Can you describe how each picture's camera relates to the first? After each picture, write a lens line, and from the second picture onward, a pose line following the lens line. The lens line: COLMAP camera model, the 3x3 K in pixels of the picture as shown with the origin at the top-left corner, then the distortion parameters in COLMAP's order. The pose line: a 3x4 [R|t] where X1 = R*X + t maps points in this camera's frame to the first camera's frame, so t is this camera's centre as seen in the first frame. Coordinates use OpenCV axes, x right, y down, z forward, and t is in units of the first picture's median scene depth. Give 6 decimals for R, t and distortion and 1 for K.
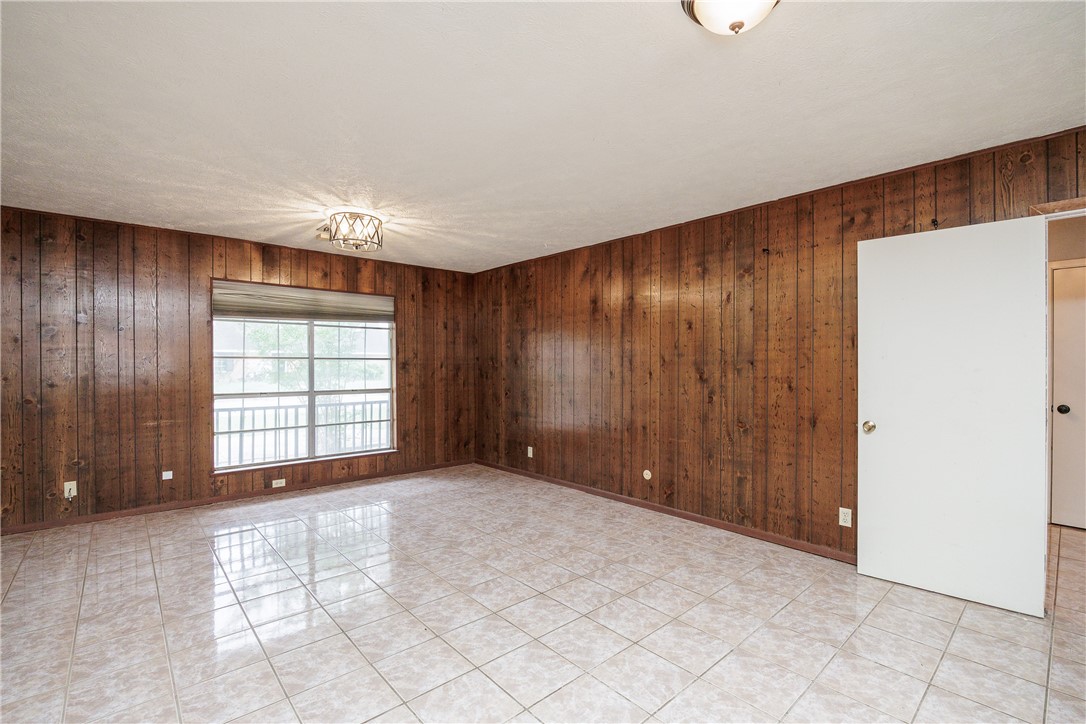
lens RADIAL K [[482.4, 0, 534.9], [0, 482.4, 368.5], [0, 0, 1]] dist [-0.015160, 0.001137]
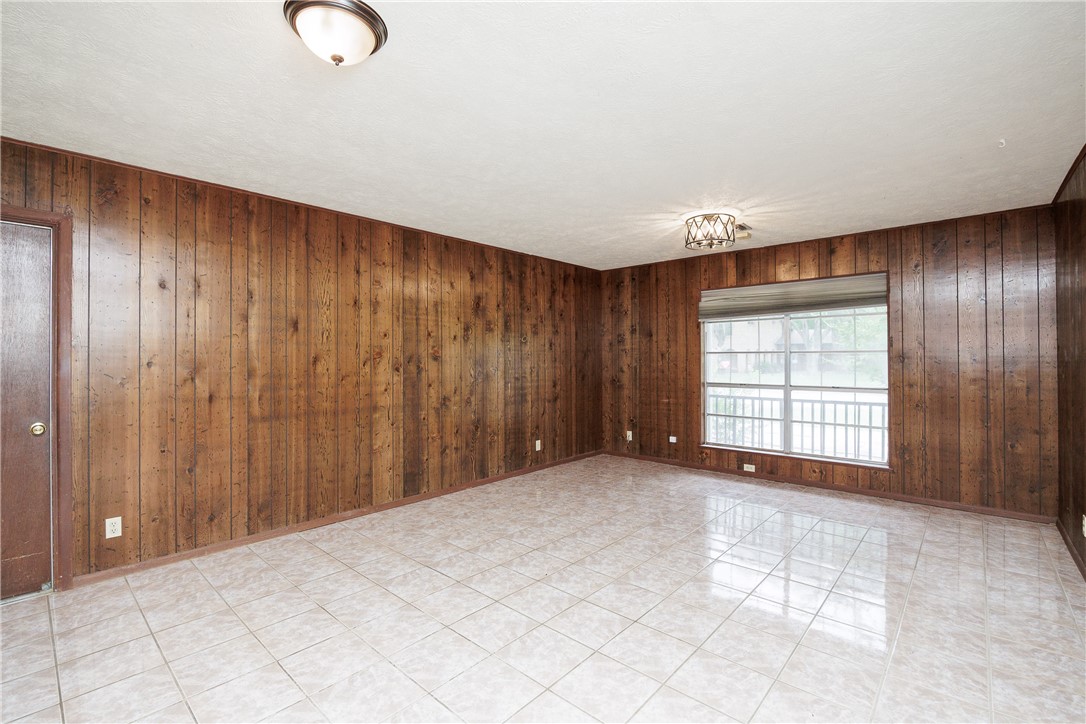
lens RADIAL K [[482.4, 0, 554.3], [0, 482.4, 358.8], [0, 0, 1]] dist [-0.015160, 0.001137]
pose [[0.127250, -0.000777, -0.991870, 0.565413], [-0.005837, 0.999982, -0.001532, -0.004244], [0.991853, 0.005985, 0.127243, 0.486983]]
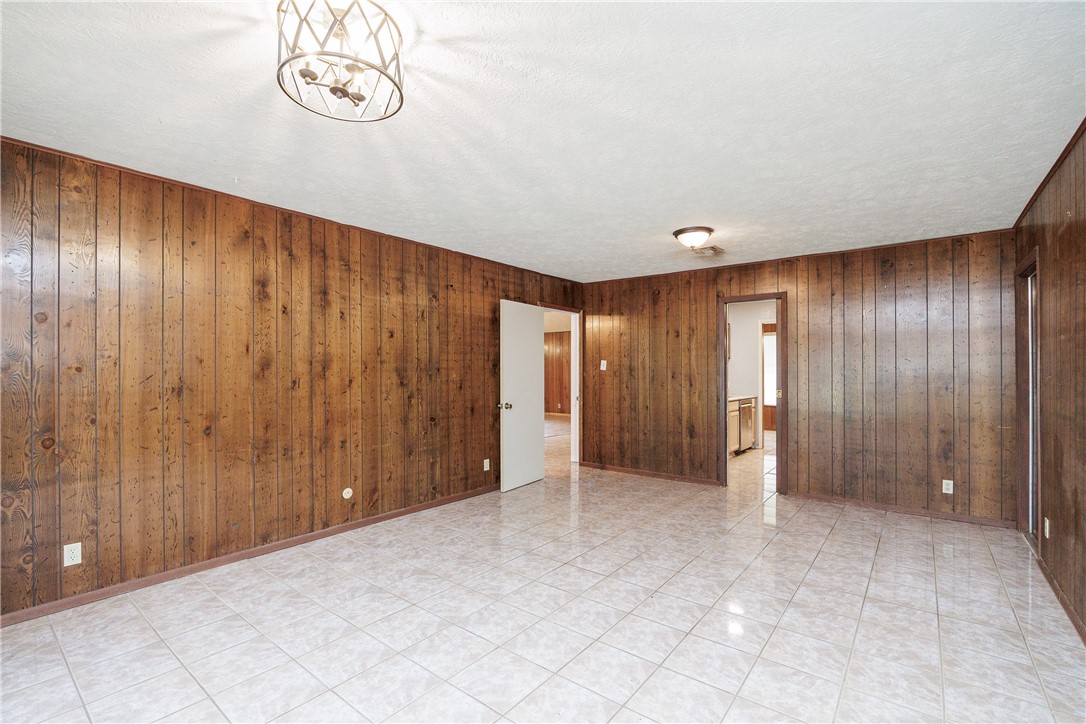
lens RADIAL K [[482.4, 0, 551.0], [0, 482.4, 372.5], [0, 0, 1]] dist [-0.015160, 0.001137]
pose [[-0.187291, -0.006529, 0.982283, -0.753896], [0.008824, 0.999926, 0.008328, -0.010747], [-0.982265, 0.010227, -0.187220, 0.824643]]
